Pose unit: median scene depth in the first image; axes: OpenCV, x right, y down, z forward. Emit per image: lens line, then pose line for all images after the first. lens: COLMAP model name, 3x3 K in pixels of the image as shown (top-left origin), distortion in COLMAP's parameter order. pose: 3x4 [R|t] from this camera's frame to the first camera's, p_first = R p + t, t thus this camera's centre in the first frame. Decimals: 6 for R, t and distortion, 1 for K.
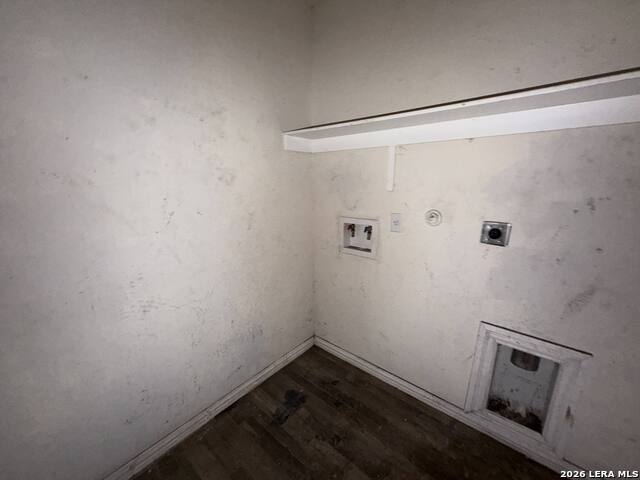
lens RADIAL K [[255.5, 0, 316.7], [0, 255.5, 240.9], [0, 0, 1]] dist [0.000631, -0.000218]
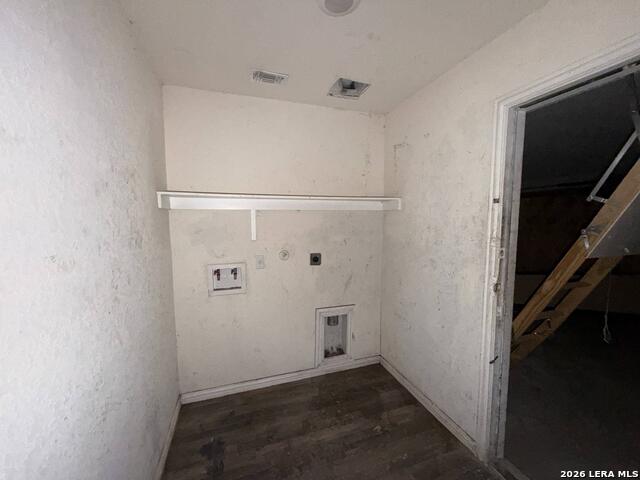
lens RADIAL K [[255.5, 0, 316.7], [0, 255.5, 240.9], [0, 0, 1]] dist [0.000631, -0.000218]
pose [[0.520344, -0.075379, 0.850624, -0.733243], [0.199447, 0.979275, -0.035225, -0.074566], [-0.830339, 0.187983, 0.524594, -0.025723]]
